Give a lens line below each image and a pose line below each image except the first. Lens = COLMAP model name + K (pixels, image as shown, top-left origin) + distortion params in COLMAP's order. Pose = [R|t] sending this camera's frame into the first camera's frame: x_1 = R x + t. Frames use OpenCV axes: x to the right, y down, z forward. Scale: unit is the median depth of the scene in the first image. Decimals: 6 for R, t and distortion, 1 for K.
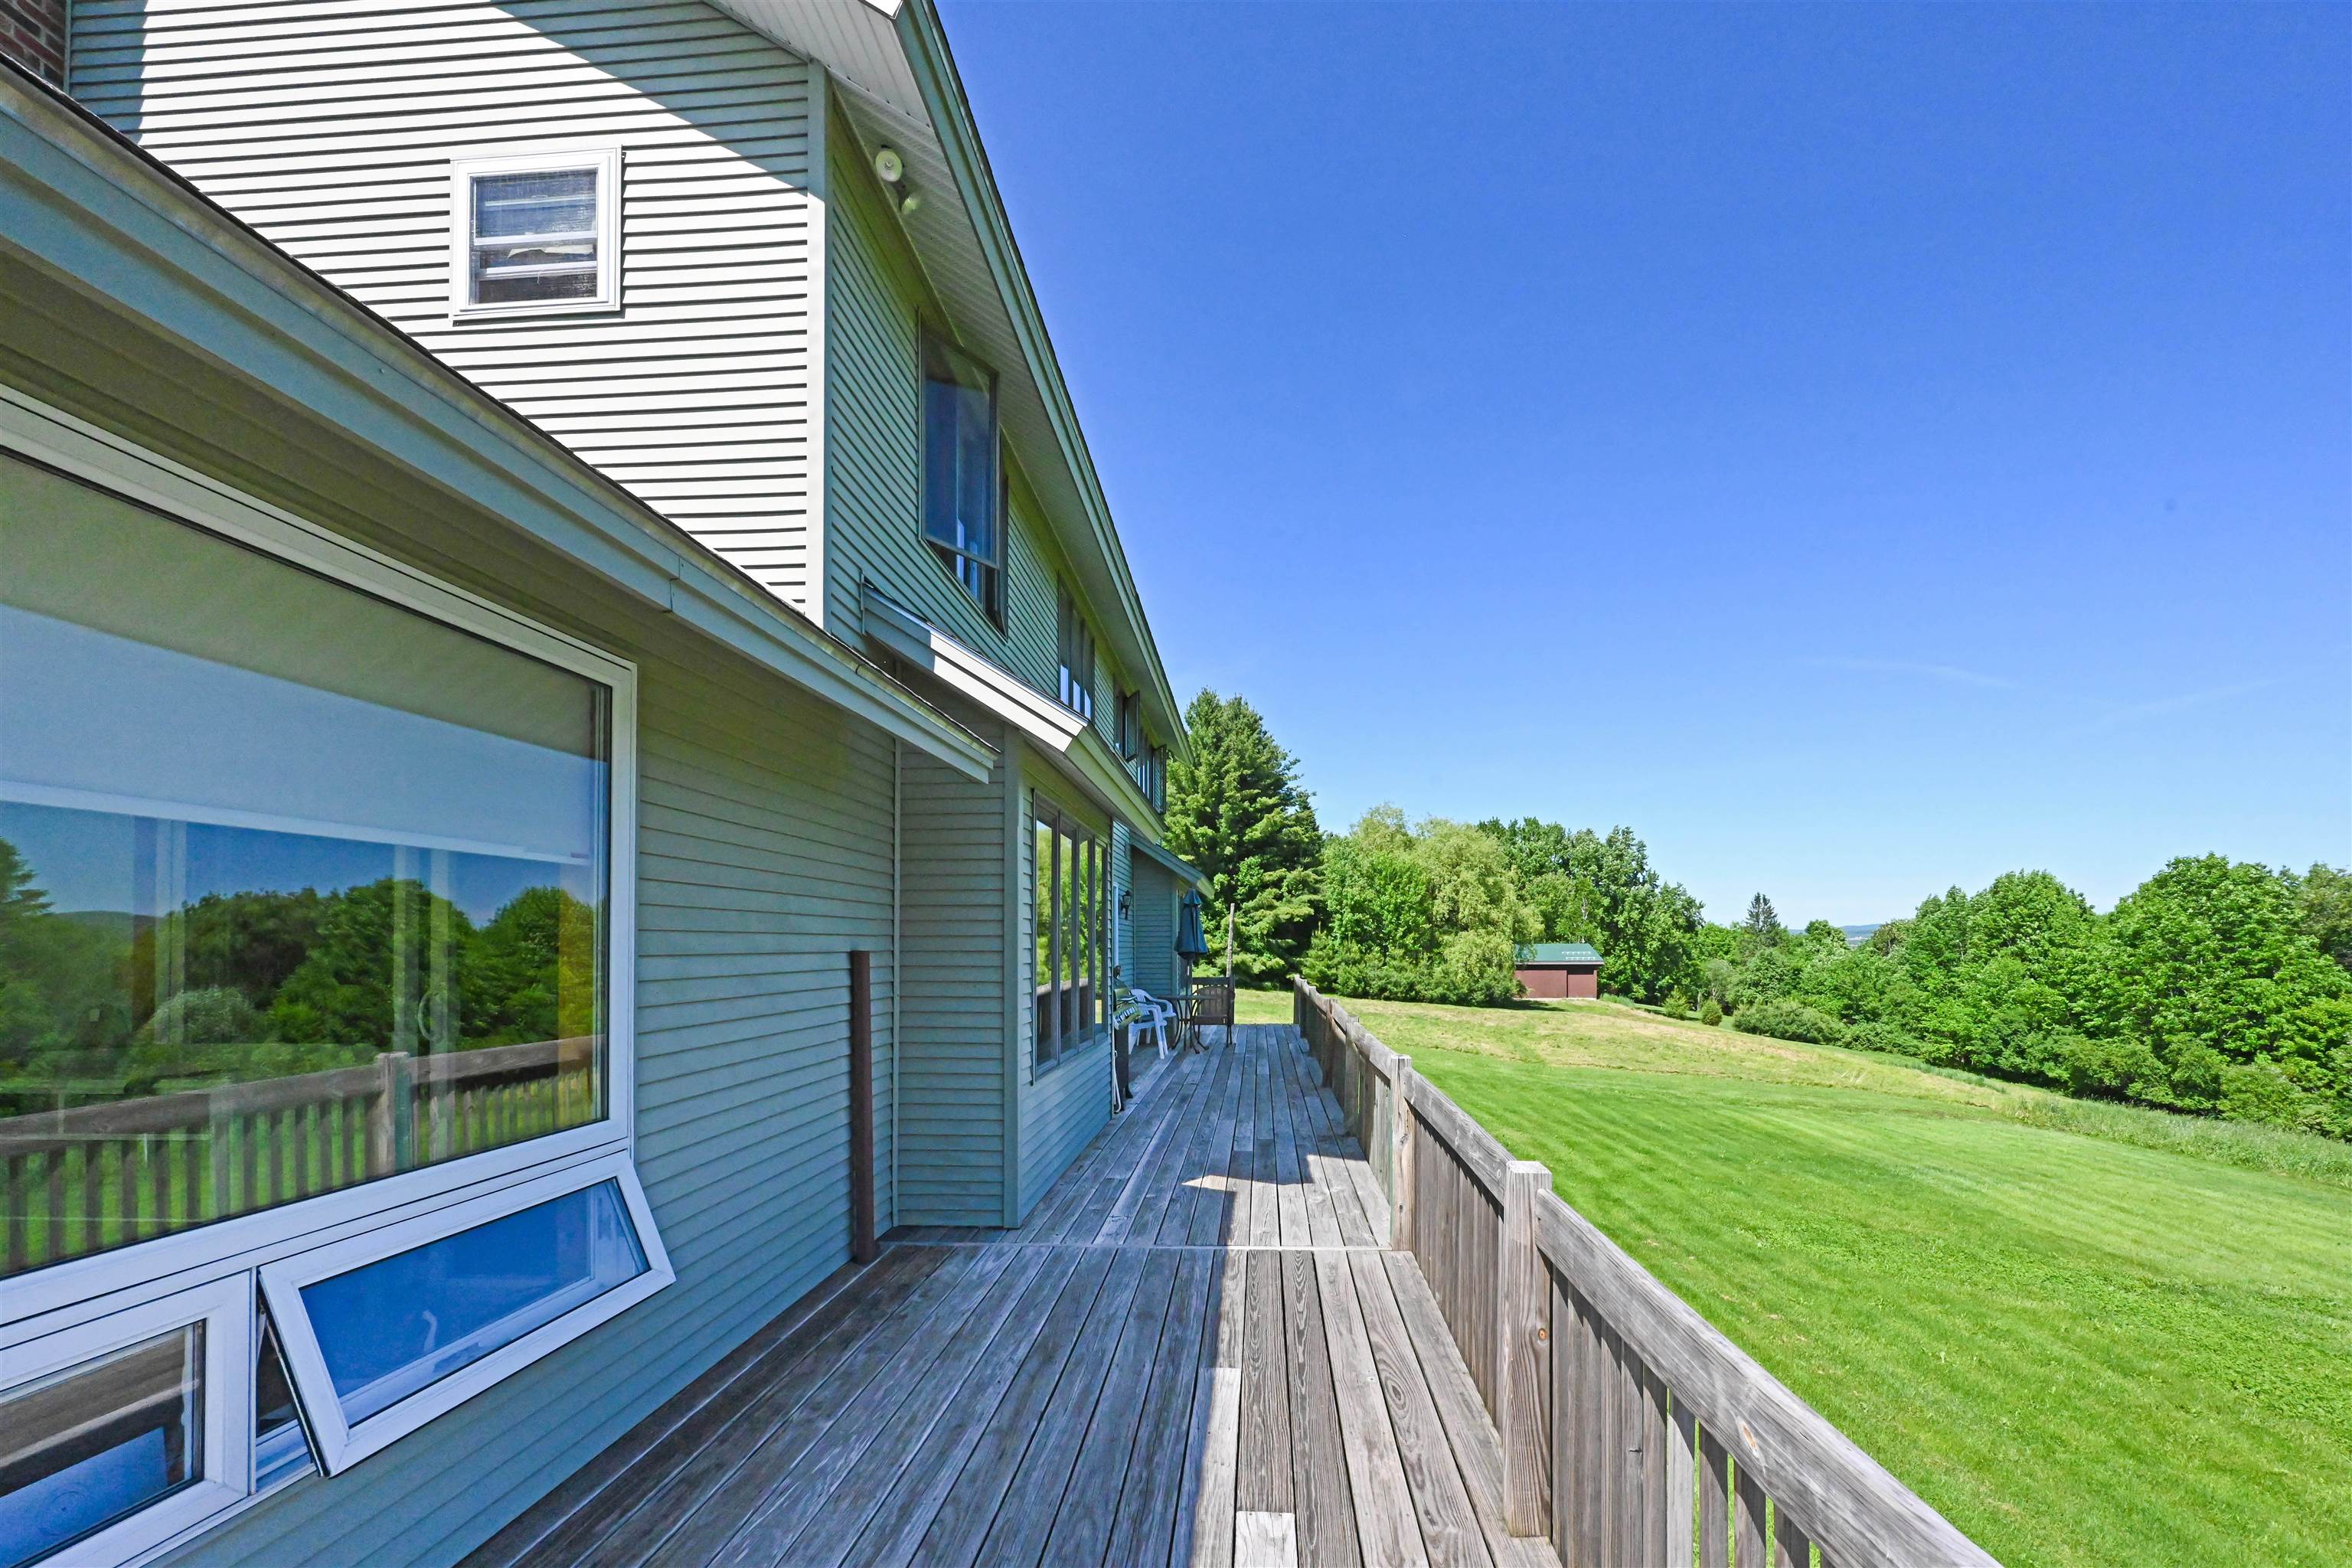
lens RADIAL K [[981.5, 0, 1184.4], [0, 981.5, 941.9], [0, 0, 1]] dist [-0.009325, 0.001993]
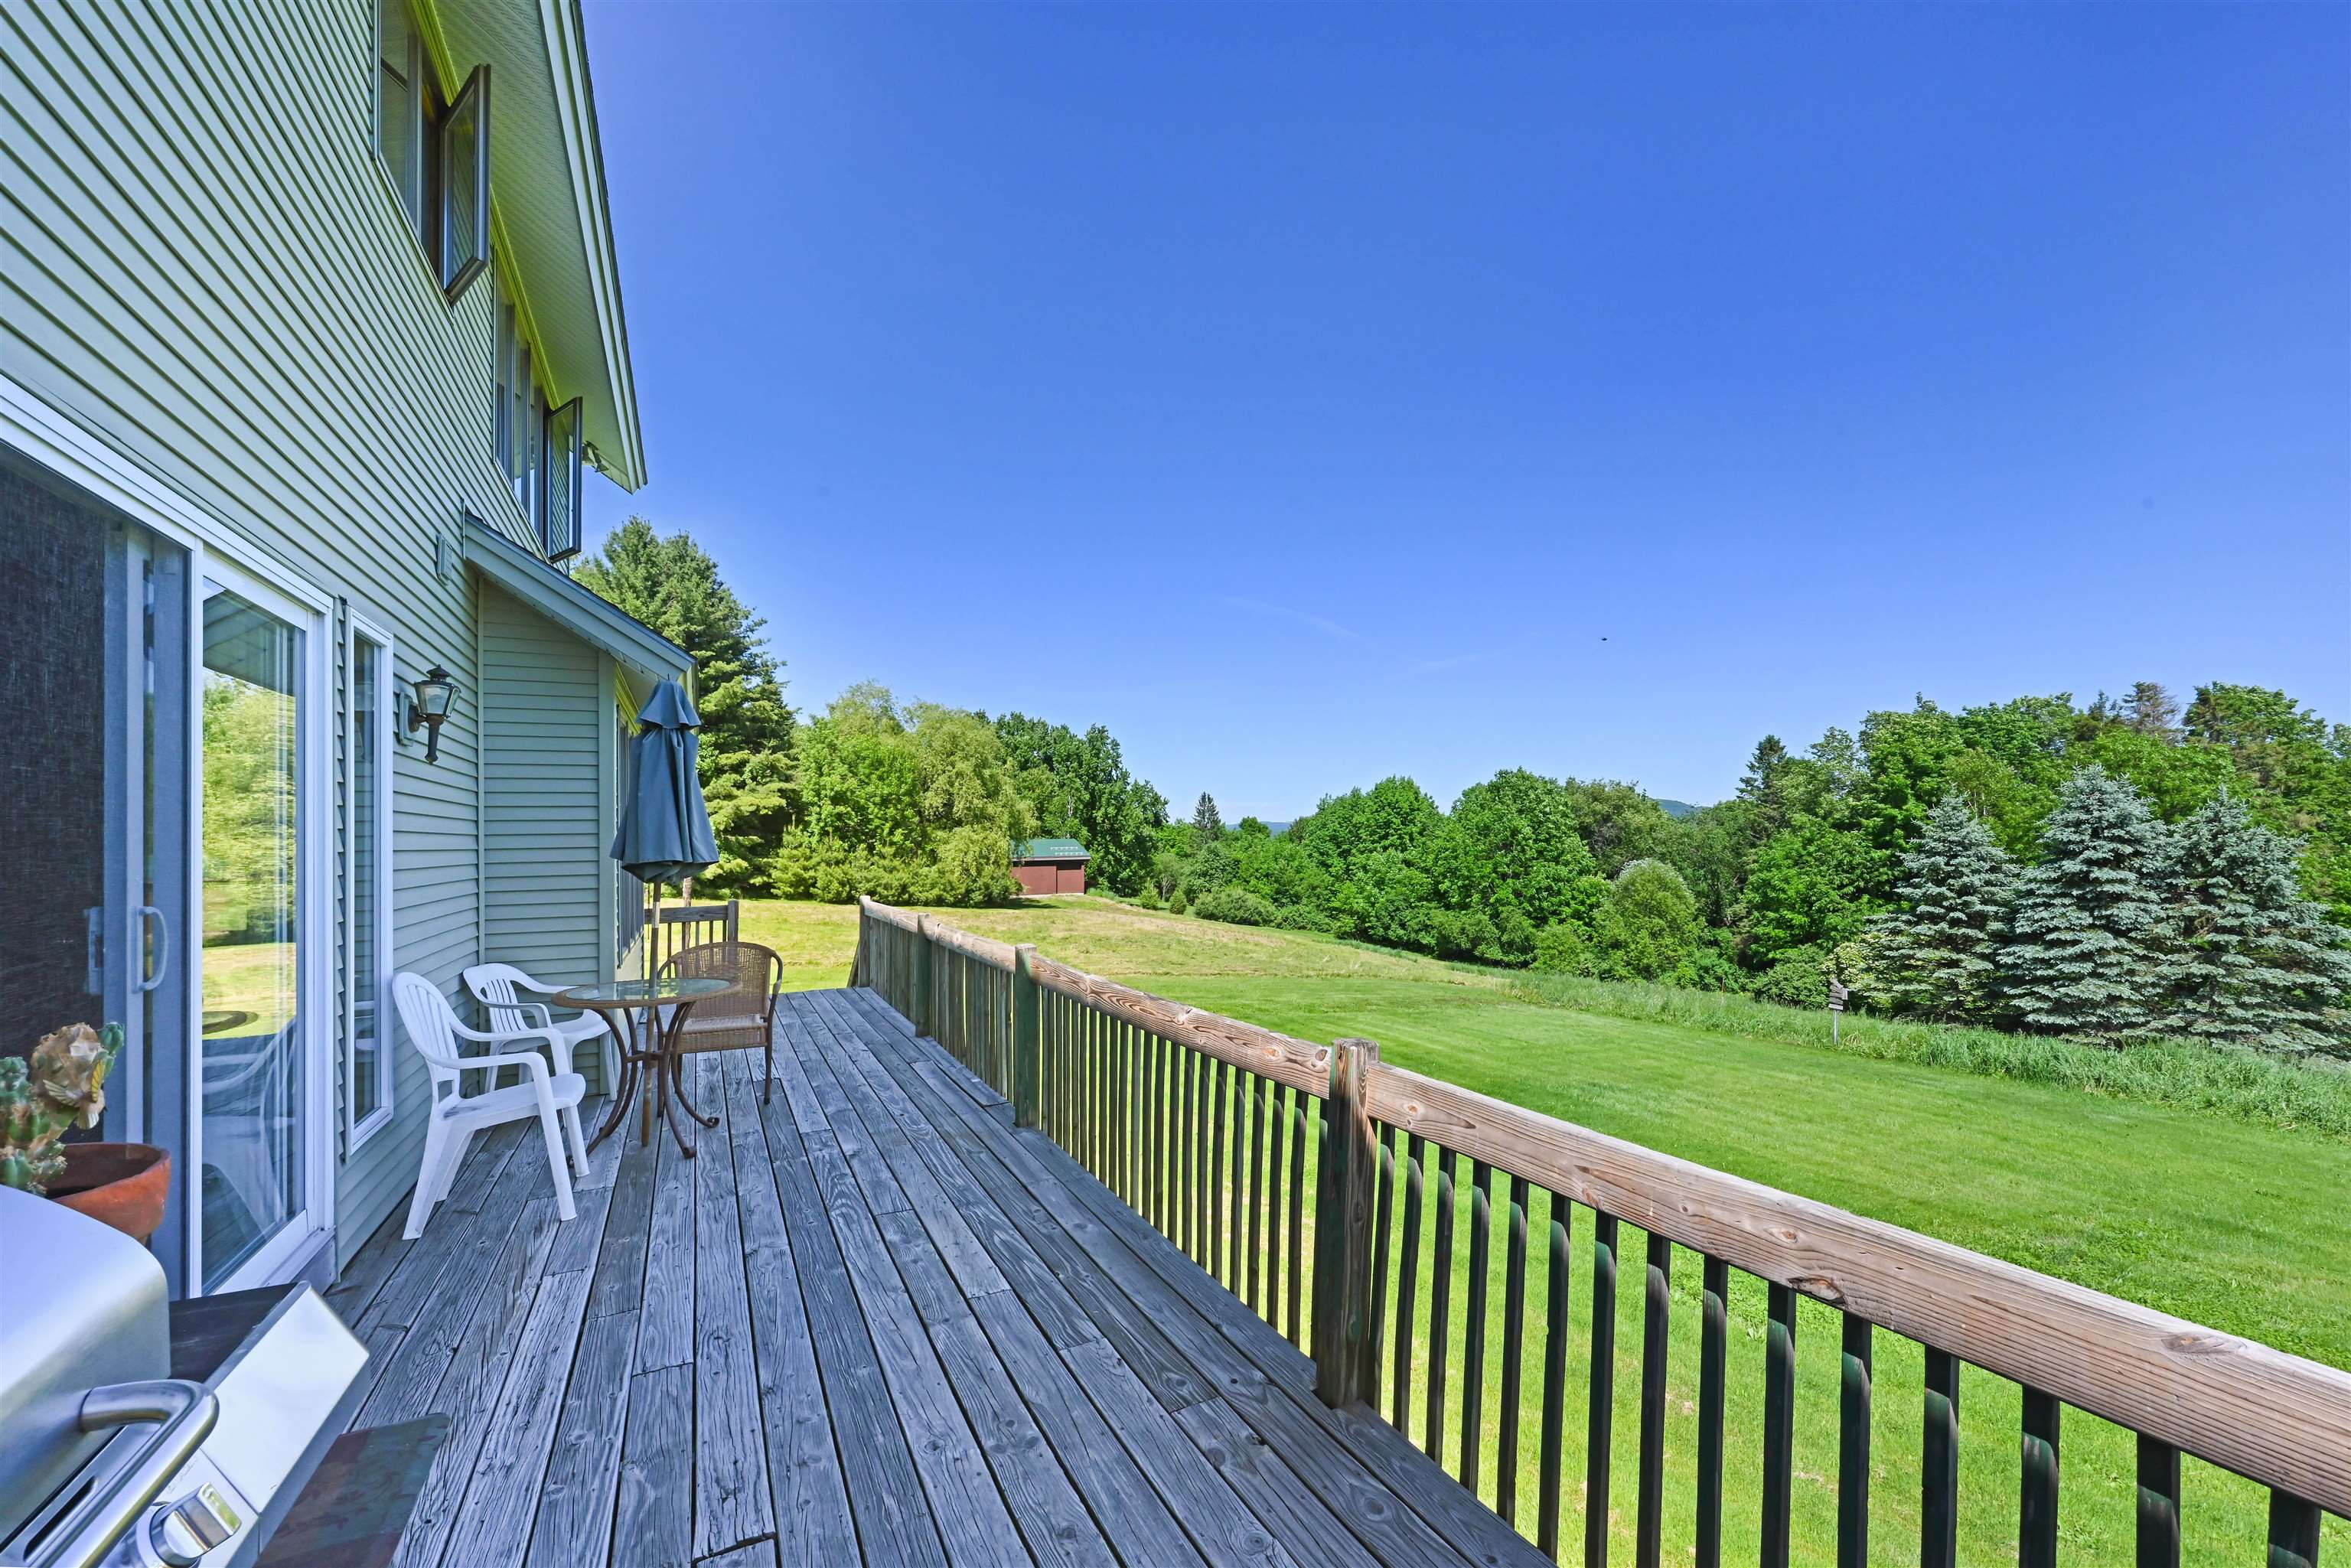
lens RADIAL K [[964.4, 0, 1196.2], [0, 964.4, 827.0], [0, 0, 1]] dist [-0.009931, 0.000244]
pose [[0.850366, -0.000842, 0.526191, -0.002304], [0.007162, 0.999925, -0.009973, 0.000420], [-0.526142, 0.012249, 0.850308, 0.116314]]
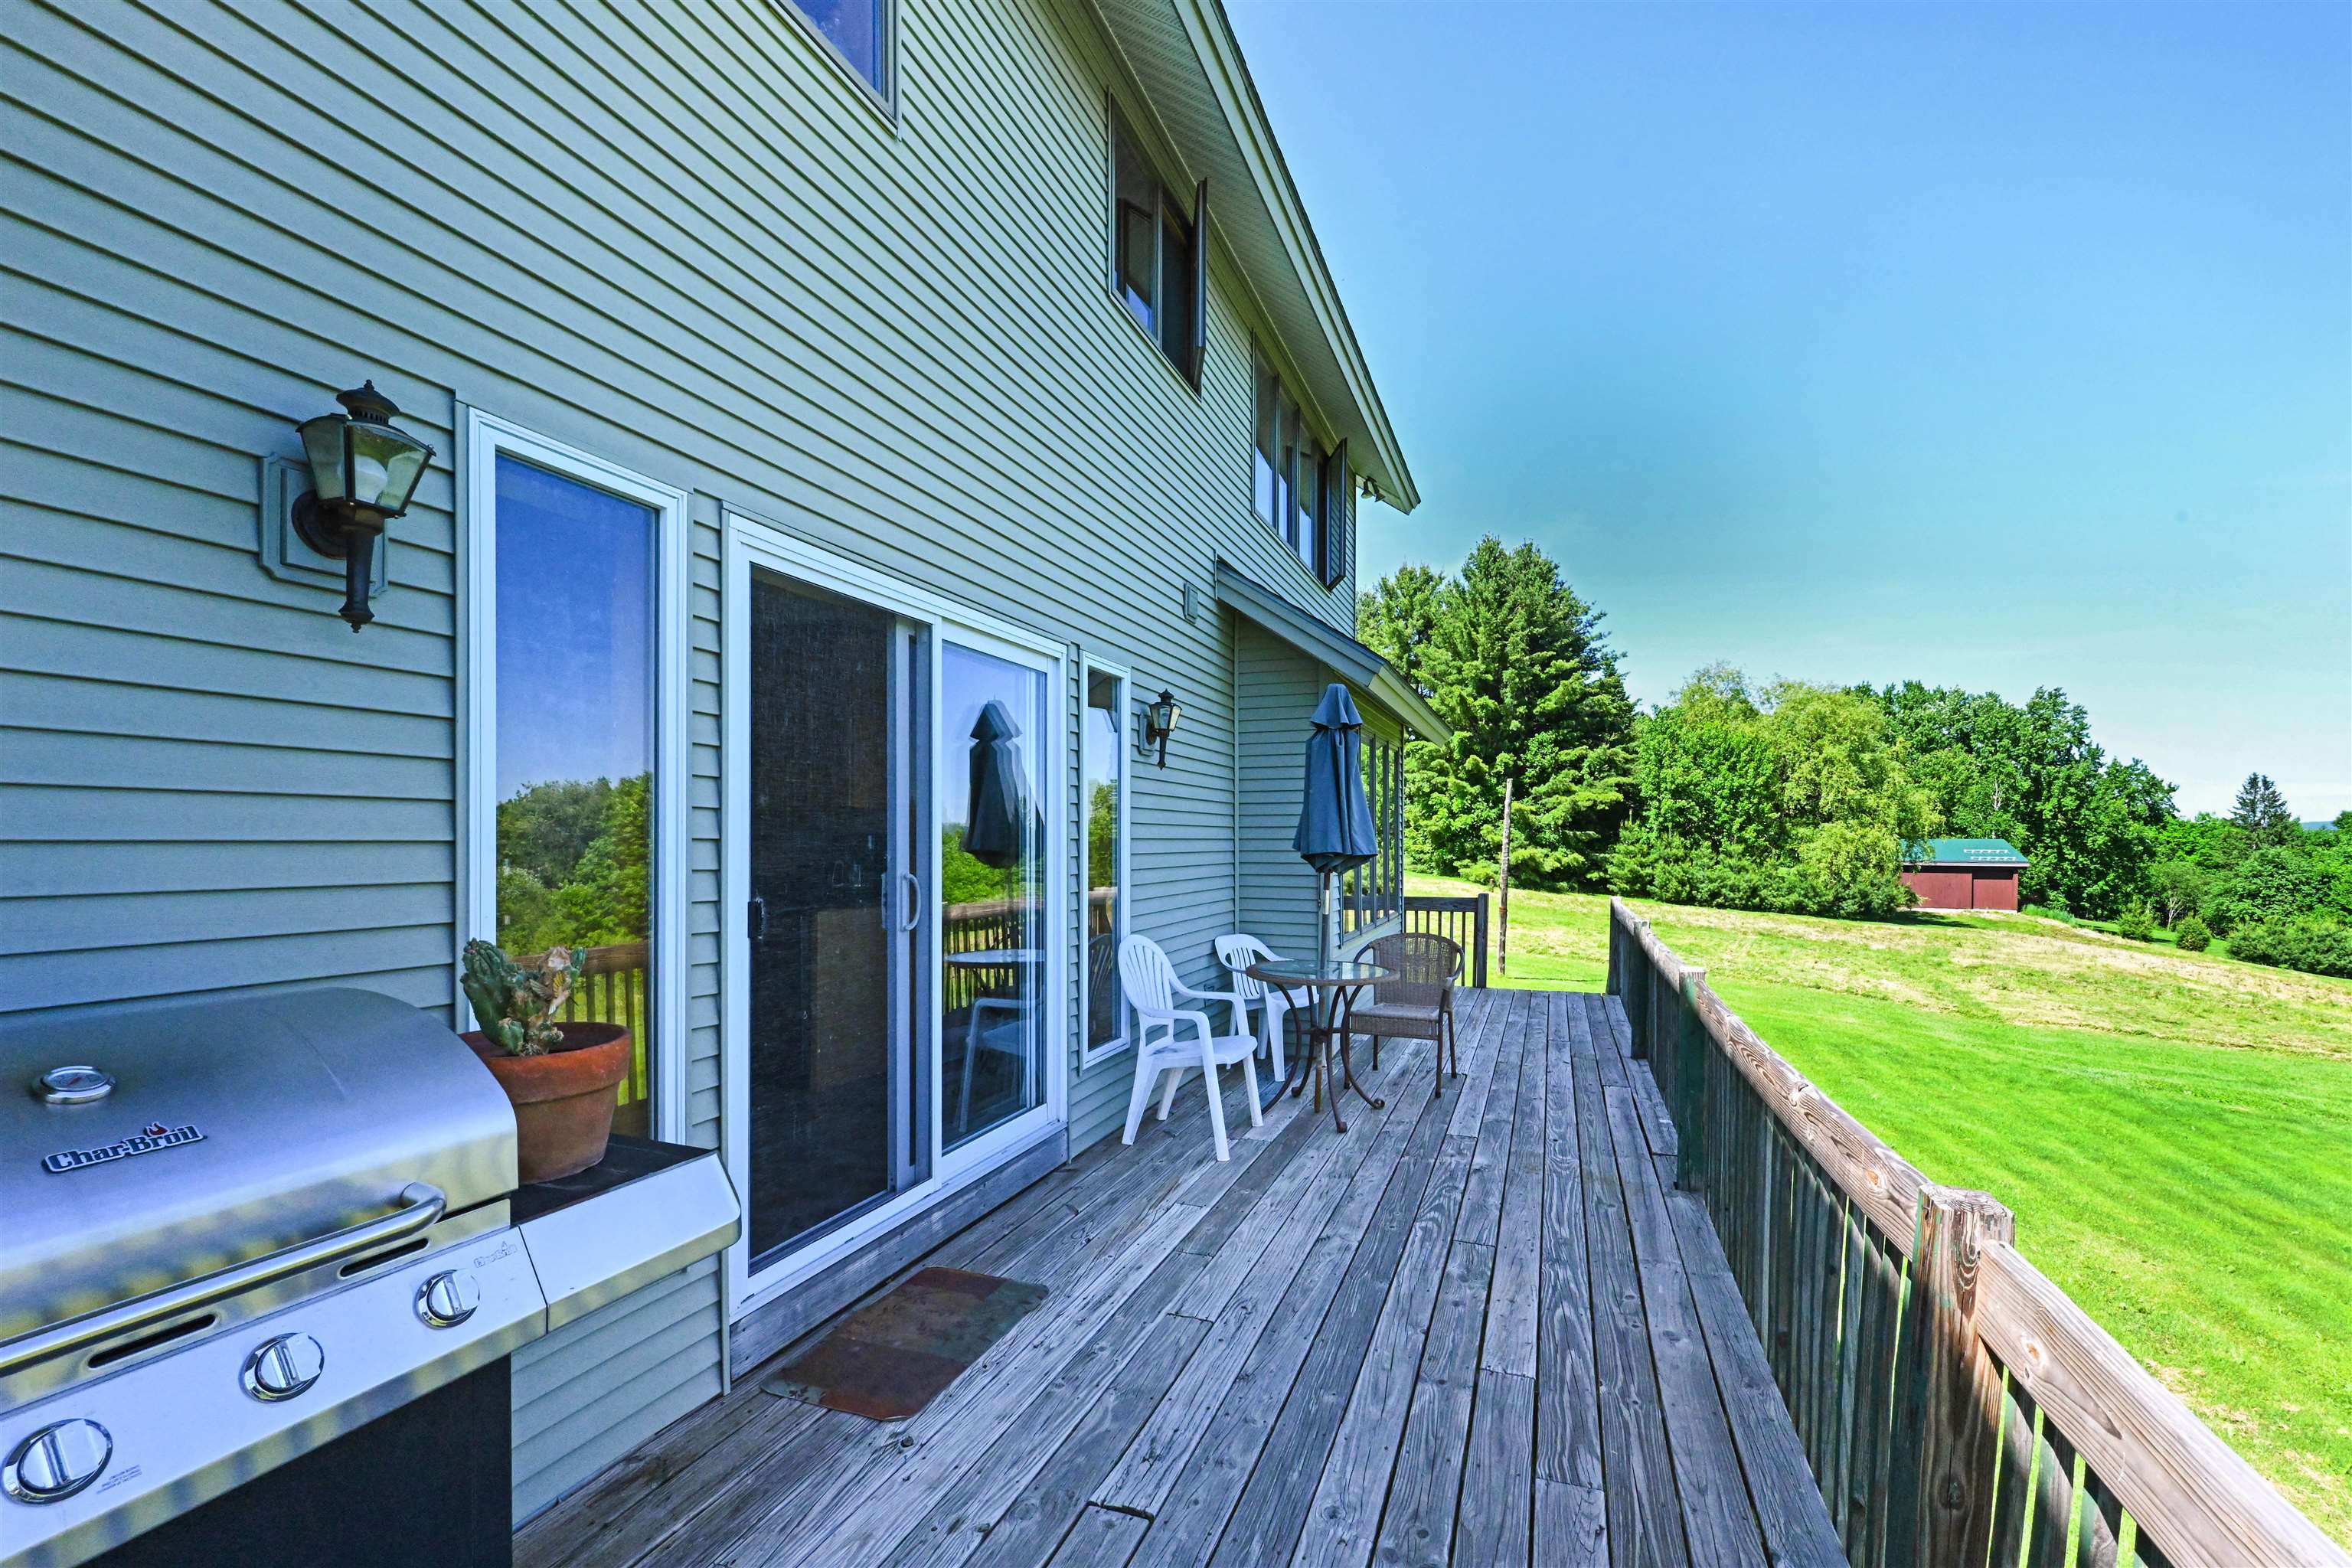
lens RADIAL K [[981.5, 0, 1208.2], [0, 981.5, 836.7], [0, 0, 1]] dist [-0.009325, 0.001993]
pose [[0.965361, 0.007104, -0.260822, 0.011257], [-0.006179, 0.999971, 0.004366, 0.000425], [0.260845, -0.002603, 0.965377, 0.119450]]
